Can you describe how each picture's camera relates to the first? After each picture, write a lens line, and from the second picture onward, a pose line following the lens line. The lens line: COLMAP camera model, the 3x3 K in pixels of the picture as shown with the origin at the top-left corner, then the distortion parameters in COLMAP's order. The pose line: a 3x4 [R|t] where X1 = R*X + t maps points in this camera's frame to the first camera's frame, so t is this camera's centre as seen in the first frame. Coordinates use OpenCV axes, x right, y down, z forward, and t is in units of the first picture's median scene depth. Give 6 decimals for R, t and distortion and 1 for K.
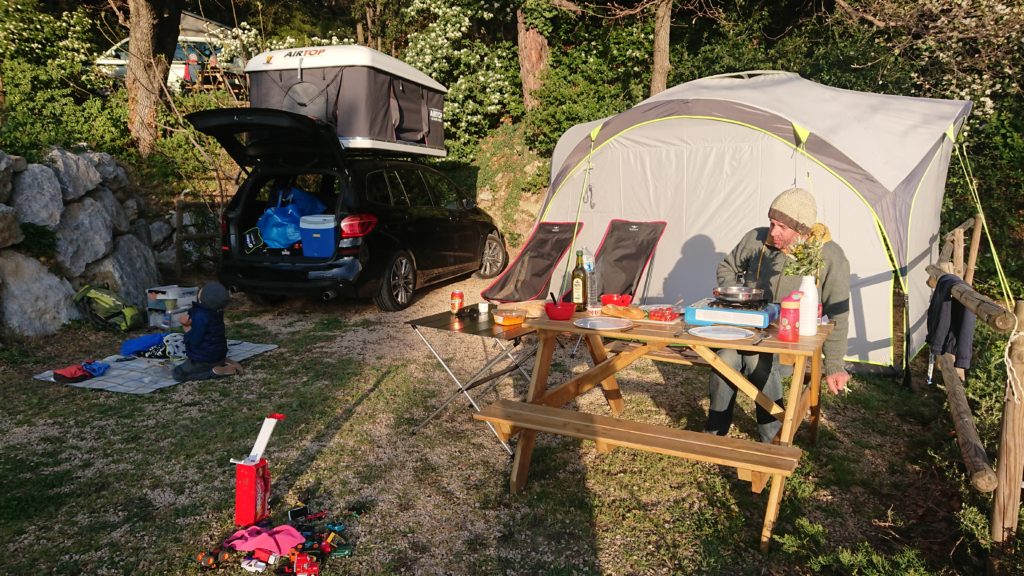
lens RADIAL K [[691.1, 0, 512.0], [0, 691.1, 288.0], [0, 0, 1]] dist [0.001337, -0.000443]
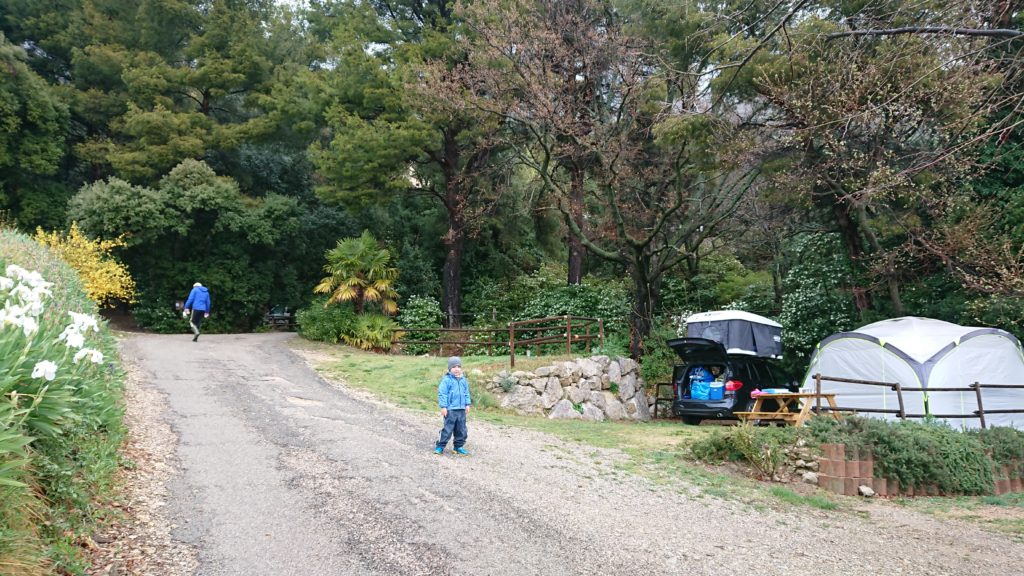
lens RADIAL K [[691.1, 0, 512.0], [0, 691.1, 288.0], [0, 0, 1]] dist [0.001337, -0.000443]
pose [[0.816970, -0.060376, -0.573511, 0.529472], [-0.125537, 0.952034, -0.279054, 0.342386], [0.562851, 0.299975, 0.770204, -1.330712]]
